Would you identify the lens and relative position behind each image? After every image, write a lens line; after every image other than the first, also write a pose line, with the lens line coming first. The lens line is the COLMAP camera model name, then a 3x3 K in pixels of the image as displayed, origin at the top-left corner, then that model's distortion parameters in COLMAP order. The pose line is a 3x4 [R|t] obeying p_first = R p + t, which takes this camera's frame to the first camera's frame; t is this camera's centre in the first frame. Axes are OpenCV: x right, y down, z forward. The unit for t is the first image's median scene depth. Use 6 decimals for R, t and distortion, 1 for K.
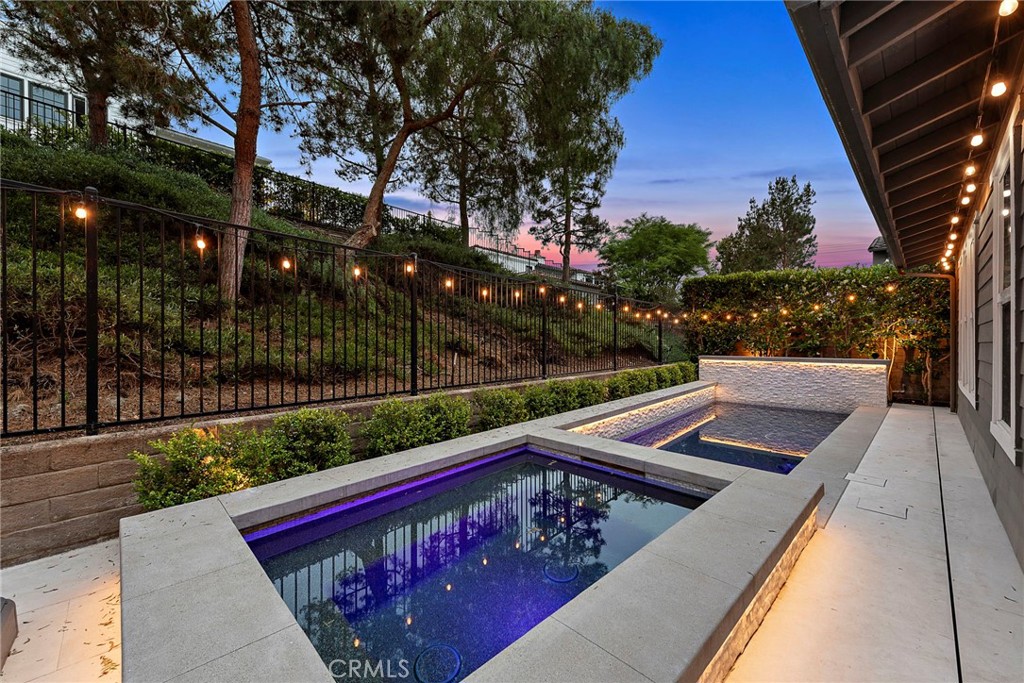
lens RADIAL K [[405.1, 0, 520.9], [0, 405.1, 338.7], [0, 0, 1]] dist [0.003114, 0.000113]
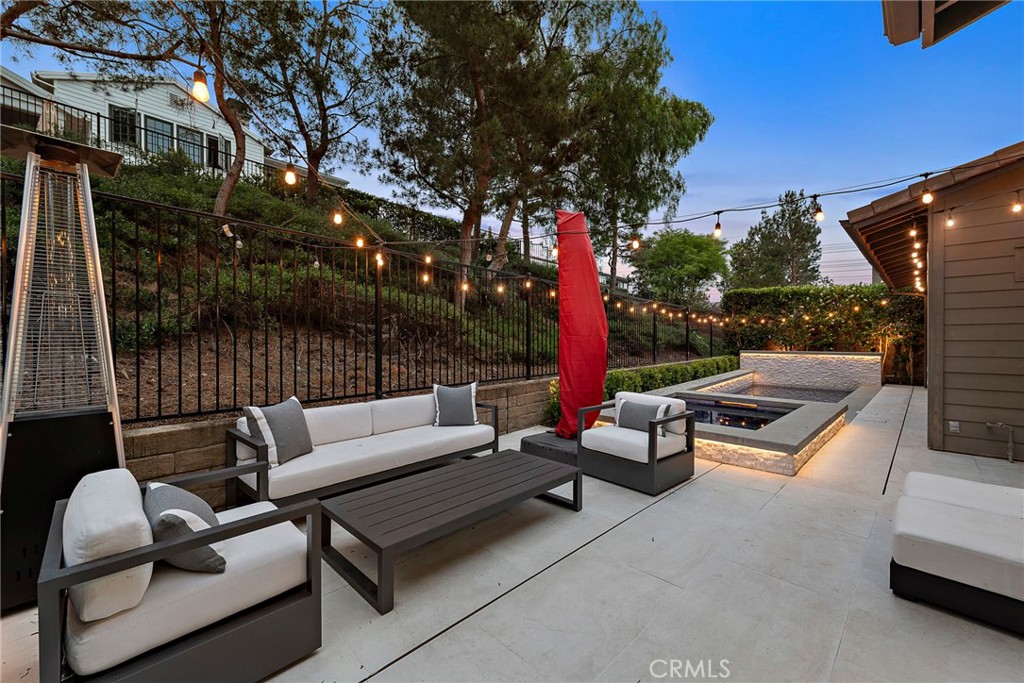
lens RADIAL K [[415.1, 0, 517.3], [0, 415.1, 338.4], [0, 0, 1]] dist [0.004613, -0.000456]
pose [[0.999973, 0.000001, 0.007362, -0.309114], [-0.000028, 0.999993, 0.003654, -0.002423], [-0.007362, -0.003654, 0.999966, -0.361152]]
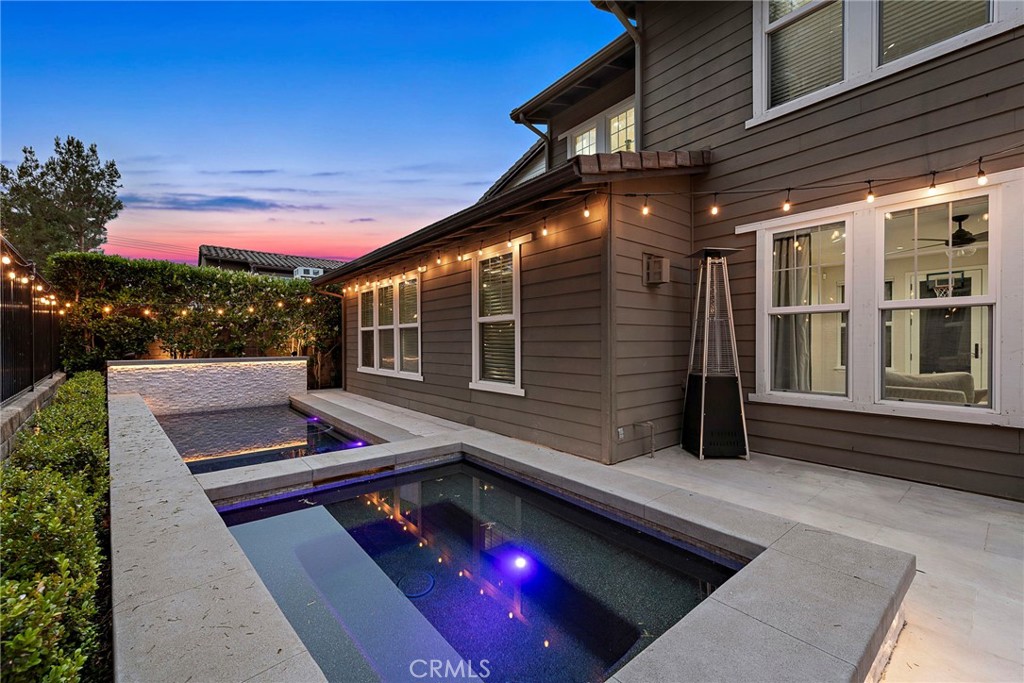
lens RADIAL K [[410.3, 0, 500.4], [0, 410.3, 344.3], [0, 0, 1]] dist [0.007789, -0.000077]
pose [[0.105160, -0.005989, 0.994437, -0.249843], [-0.003593, 0.999973, 0.006402, 0.003433], [-0.994449, -0.004246, 0.105136, 0.215928]]
